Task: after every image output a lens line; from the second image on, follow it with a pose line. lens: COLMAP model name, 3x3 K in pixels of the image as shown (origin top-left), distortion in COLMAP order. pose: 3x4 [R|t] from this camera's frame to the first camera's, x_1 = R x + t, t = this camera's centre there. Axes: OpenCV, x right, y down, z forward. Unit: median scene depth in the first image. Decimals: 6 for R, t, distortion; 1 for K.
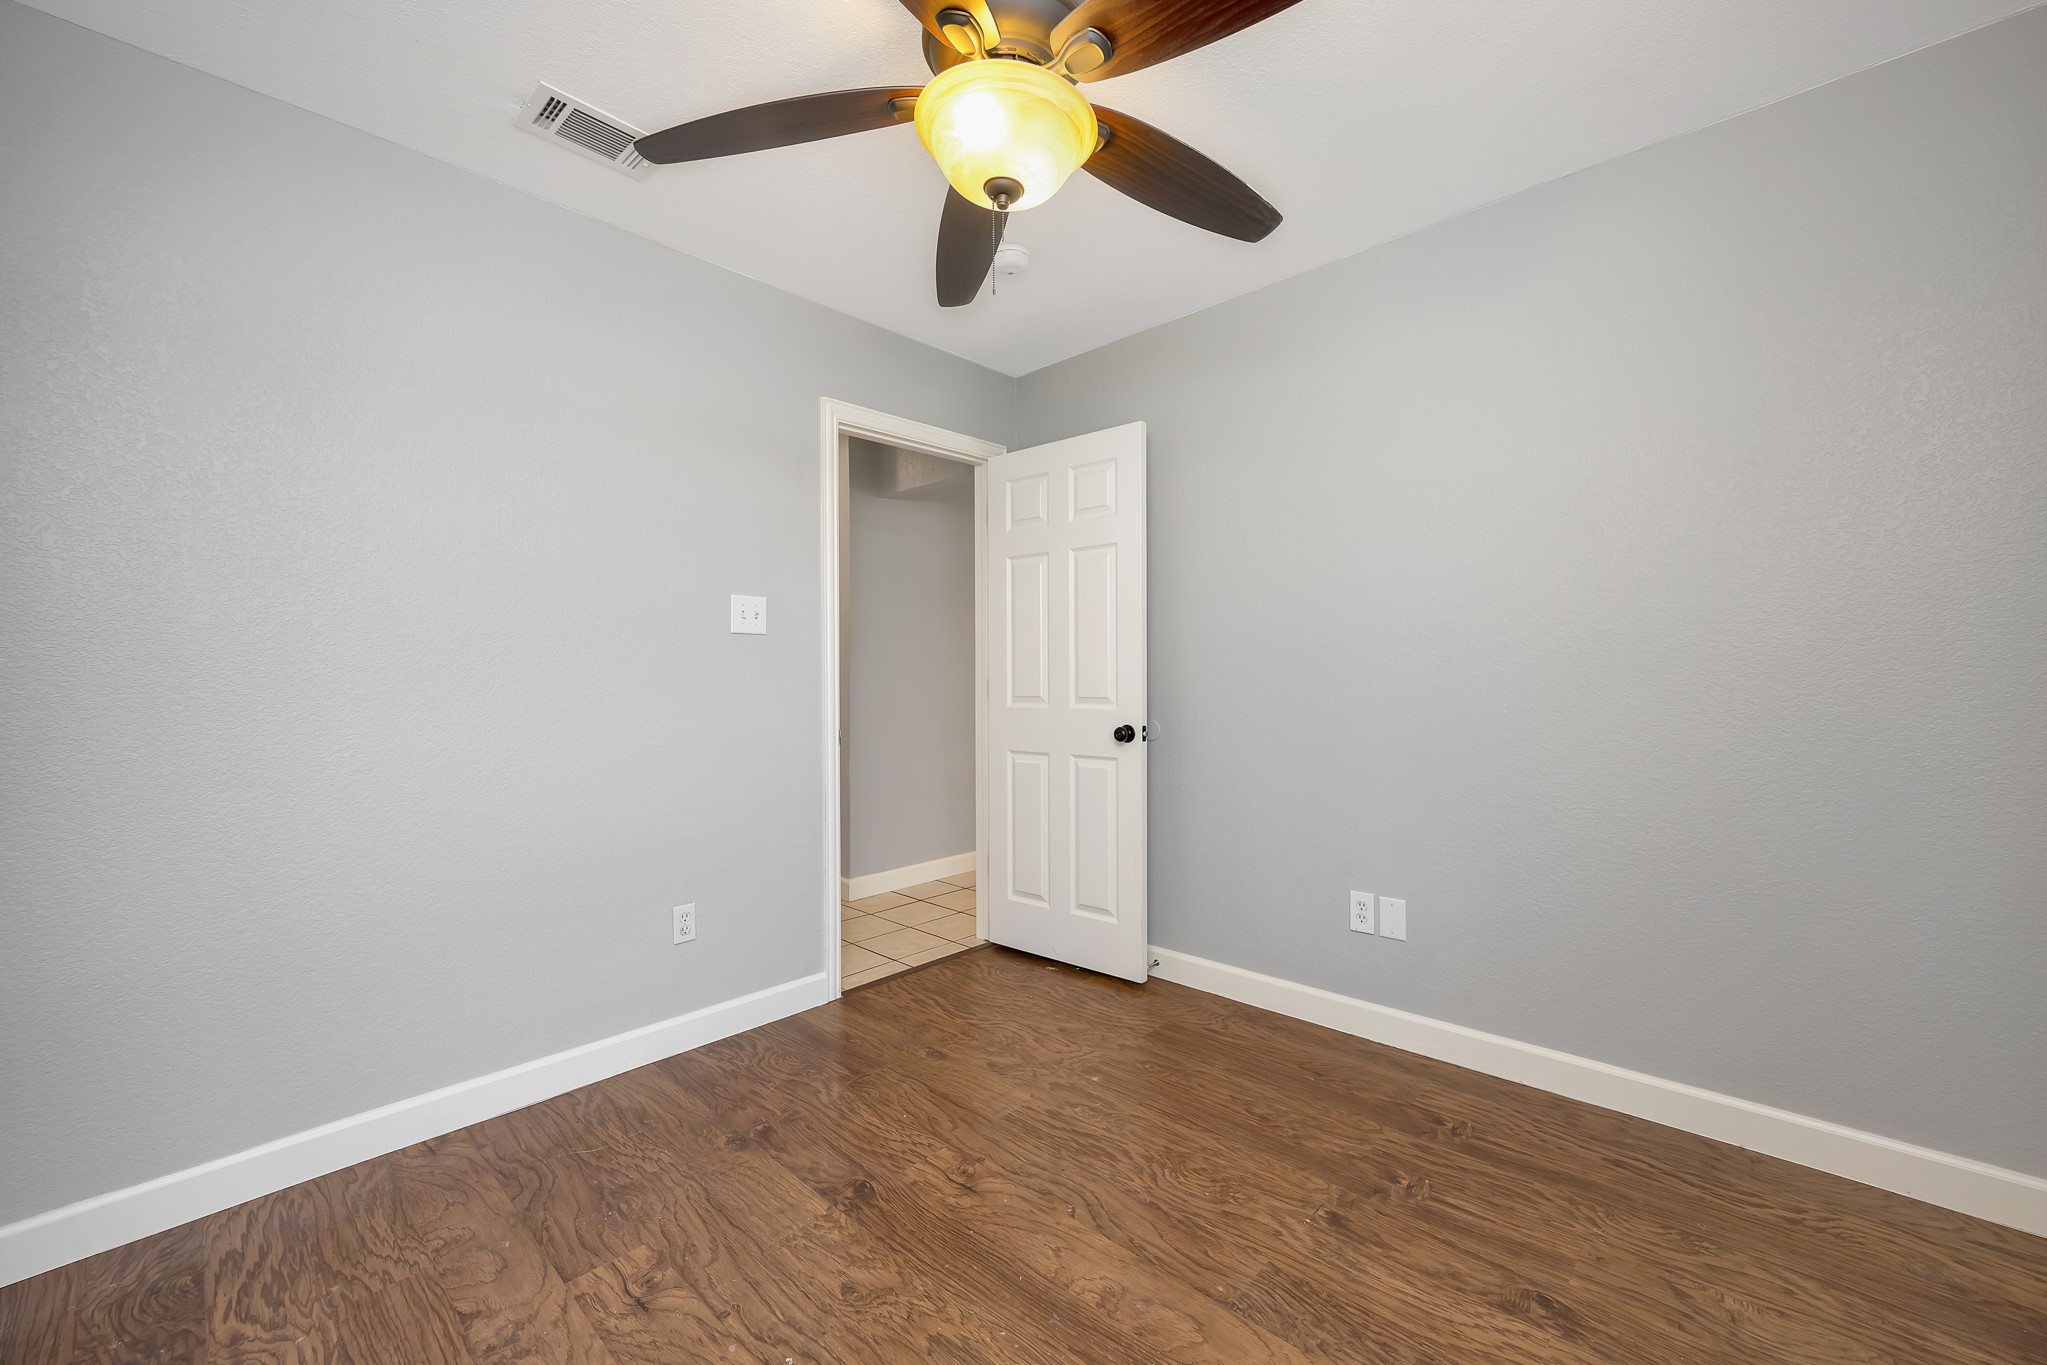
lens RADIAL K [[818.4, 0, 1026.8], [0, 818.4, 682.6], [0, 0, 1]] dist [-0.002570, -0.000792]
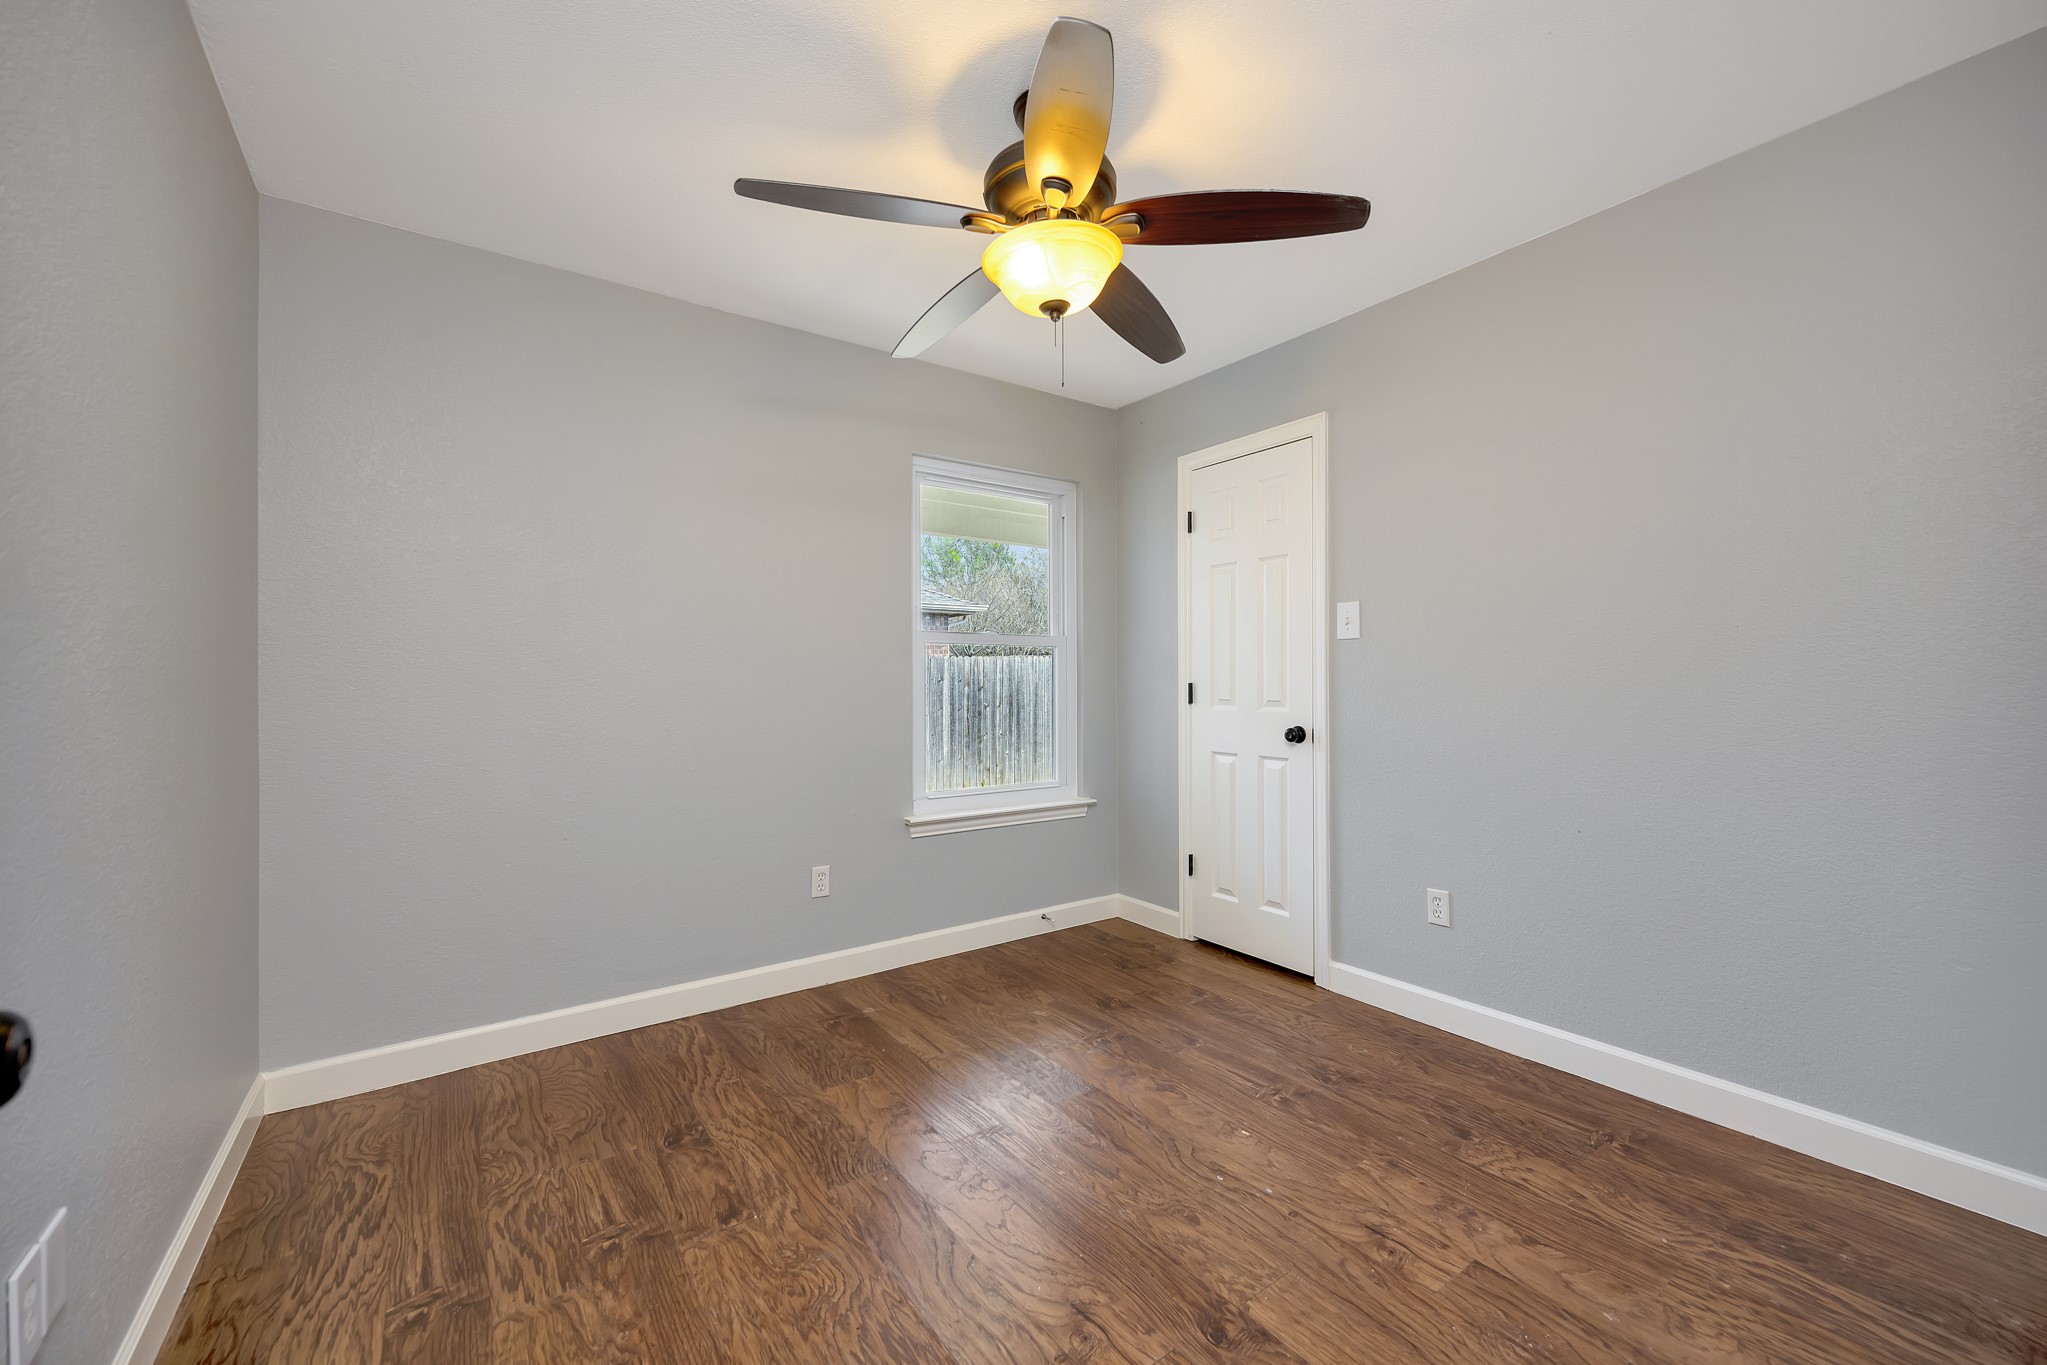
lens RADIAL K [[818.4, 0, 1022.5], [0, 818.4, 680.2], [0, 0, 1]] dist [-0.002570, -0.000792]
pose [[-0.981801, 0.022055, 0.188628, -0.198339], [0.022139, 0.999754, -0.001659, -0.008559], [-0.188618, 0.002547, -0.982047, 1.974764]]
